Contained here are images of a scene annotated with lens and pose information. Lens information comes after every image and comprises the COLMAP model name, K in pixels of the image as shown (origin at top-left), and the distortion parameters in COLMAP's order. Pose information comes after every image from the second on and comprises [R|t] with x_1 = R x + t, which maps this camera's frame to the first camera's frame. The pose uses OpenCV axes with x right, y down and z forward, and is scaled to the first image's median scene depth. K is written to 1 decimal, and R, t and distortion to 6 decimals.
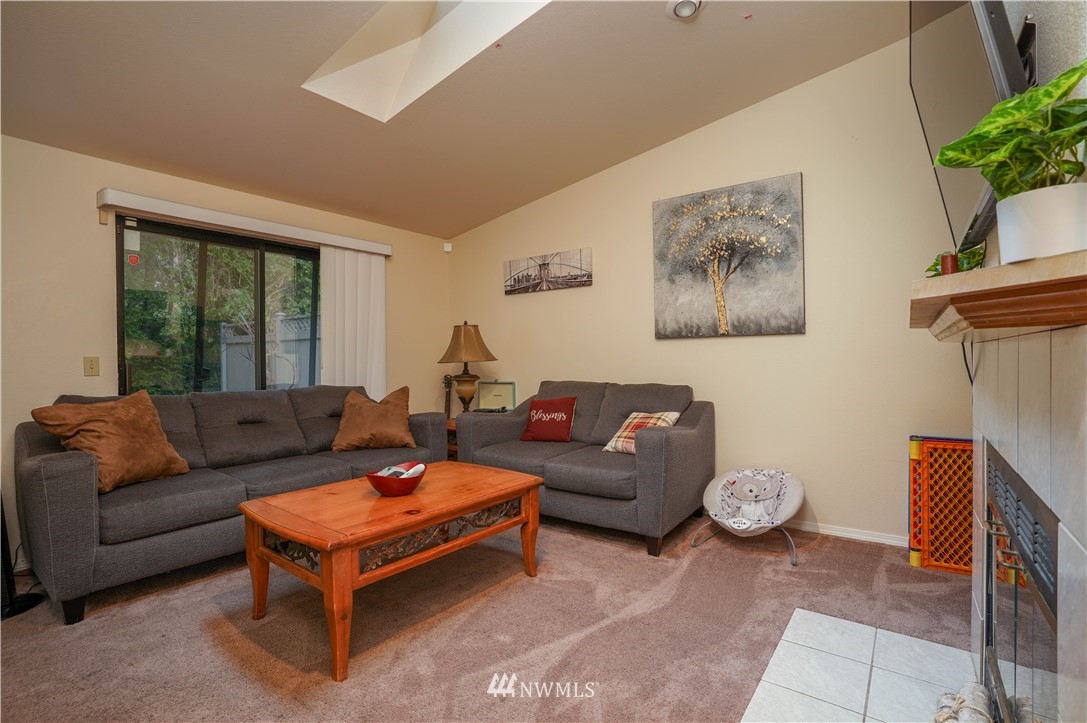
lens RADIAL K [[502.9, 0, 539.3], [0, 502.9, 360.8], [0, 0, 1]] dist [-0.047942, 0.007776]
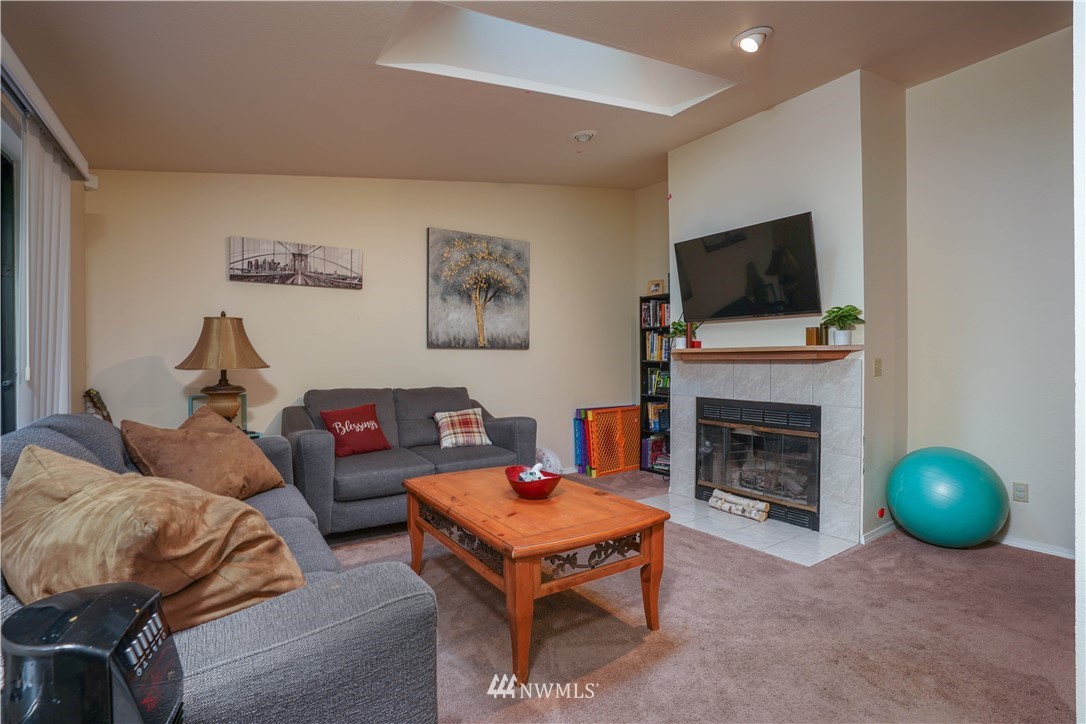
lens RADIAL K [[502.4, 0, 533.8], [0, 502.4, 364.2], [0, 0, 1]] dist [-0.047942, 0.007776]
pose [[0.336299, 0.007772, 0.941723, -0.784499], [0.002369, 0.999956, -0.009099, 0.004400], [-0.941752, 0.005291, 0.336266, 0.408970]]
